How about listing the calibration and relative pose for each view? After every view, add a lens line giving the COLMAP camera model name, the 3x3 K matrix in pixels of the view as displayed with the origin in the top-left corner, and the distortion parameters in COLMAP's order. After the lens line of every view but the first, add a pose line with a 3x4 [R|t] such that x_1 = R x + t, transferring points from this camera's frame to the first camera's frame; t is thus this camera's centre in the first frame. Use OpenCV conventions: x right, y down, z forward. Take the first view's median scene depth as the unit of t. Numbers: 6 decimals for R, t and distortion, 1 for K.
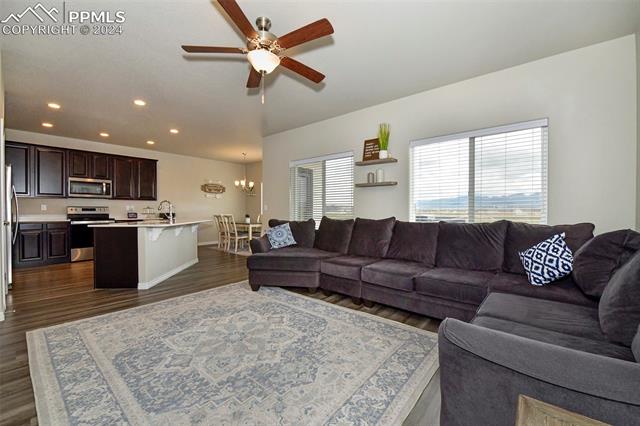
lens RADIAL K [[260.8, 0, 318.6], [0, 260.8, 211.7], [0, 0, 1]] dist [-0.000481, -0.000080]
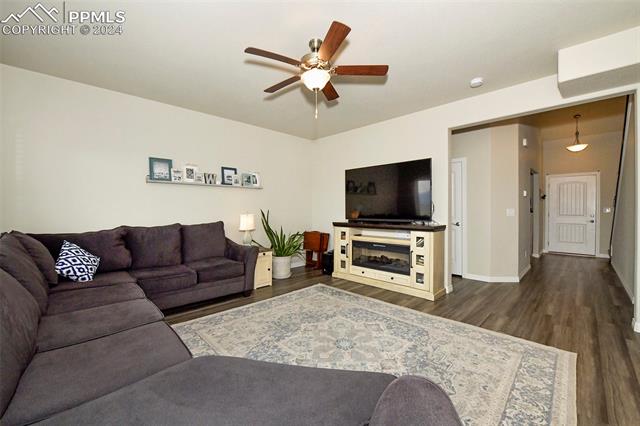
lens RADIAL K [[260.8, 0, 321.5], [0, 260.8, 212.1], [0, 0, 1]] dist [-0.000481, -0.000080]
pose [[-0.996851, 0.001447, 0.079290, -0.348202], [0.002550, 0.999901, 0.013816, -0.054615], [-0.079262, 0.013975, -0.996756, 2.250597]]
